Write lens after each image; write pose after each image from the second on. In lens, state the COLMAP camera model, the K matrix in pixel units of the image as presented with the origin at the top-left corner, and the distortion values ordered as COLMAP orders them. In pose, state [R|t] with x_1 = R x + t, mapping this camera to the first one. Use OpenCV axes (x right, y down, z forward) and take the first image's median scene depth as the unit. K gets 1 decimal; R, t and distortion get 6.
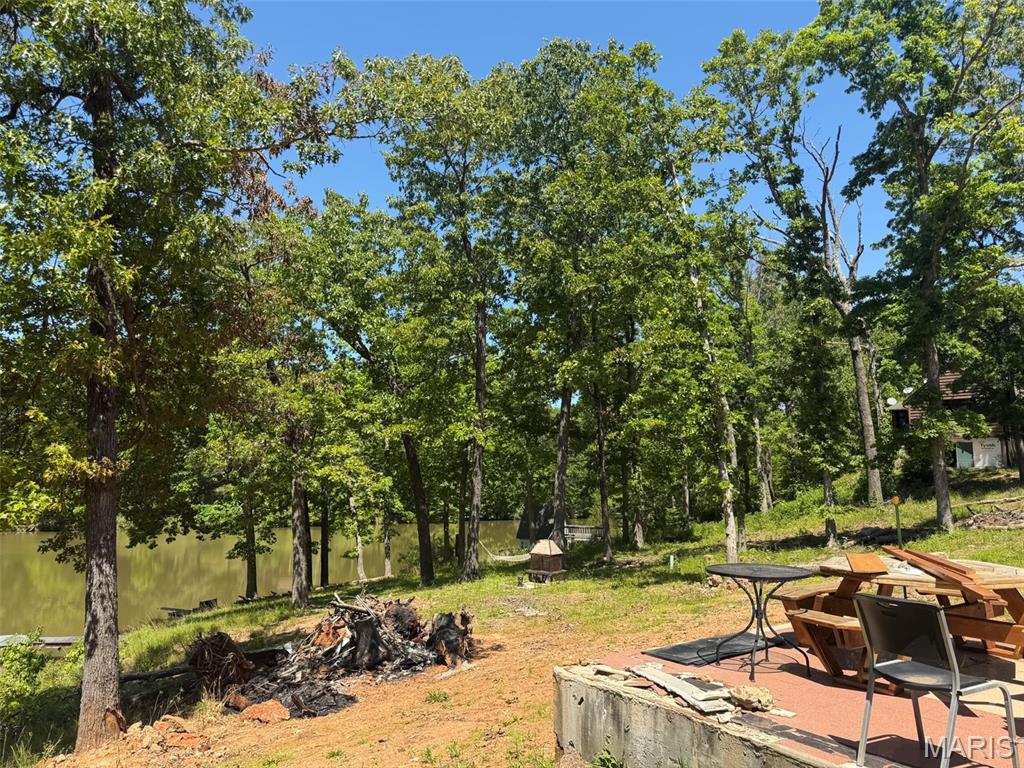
lens RADIAL K [[722.1, 0, 509.7], [0, 722.1, 379.6], [0, 0, 1]] dist [0.055482, -0.066483]
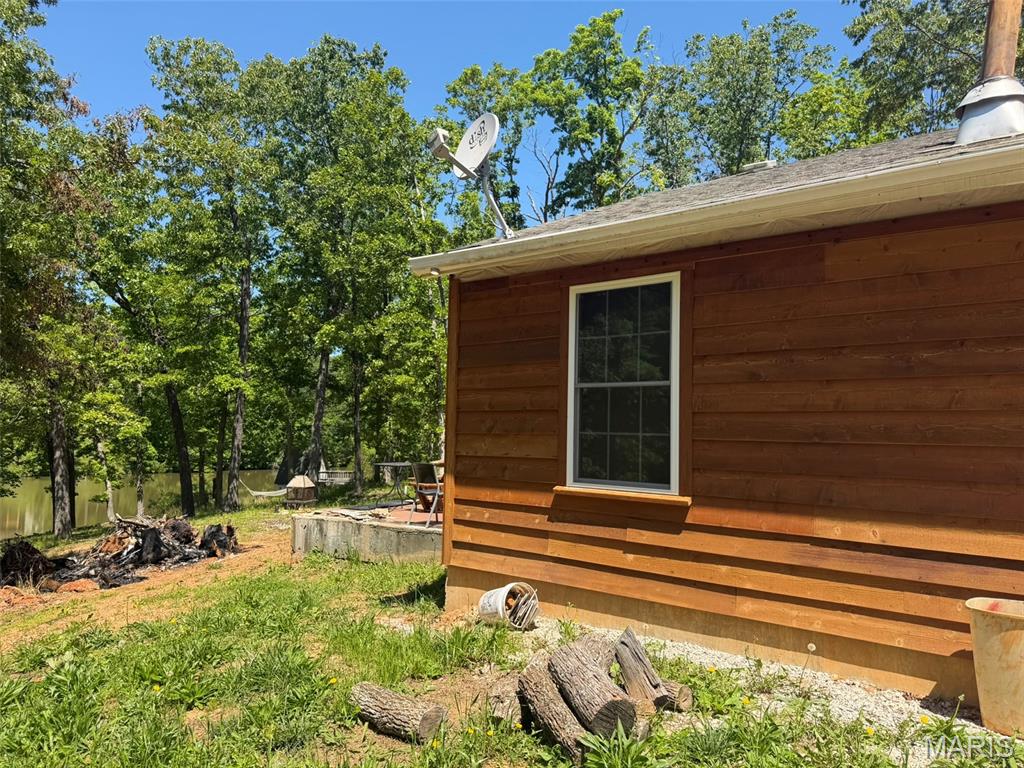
lens RADIAL K [[722.1, 0, 515.7], [0, 722.1, 391.9], [0, 0, 1]] dist [0.055482, -0.066483]
pose [[0.947106, 0.026602, 0.319817, -0.000892], [-0.053481, 0.995706, 0.075558, -0.025672], [-0.316434, -0.088665, 0.944462, -0.228256]]
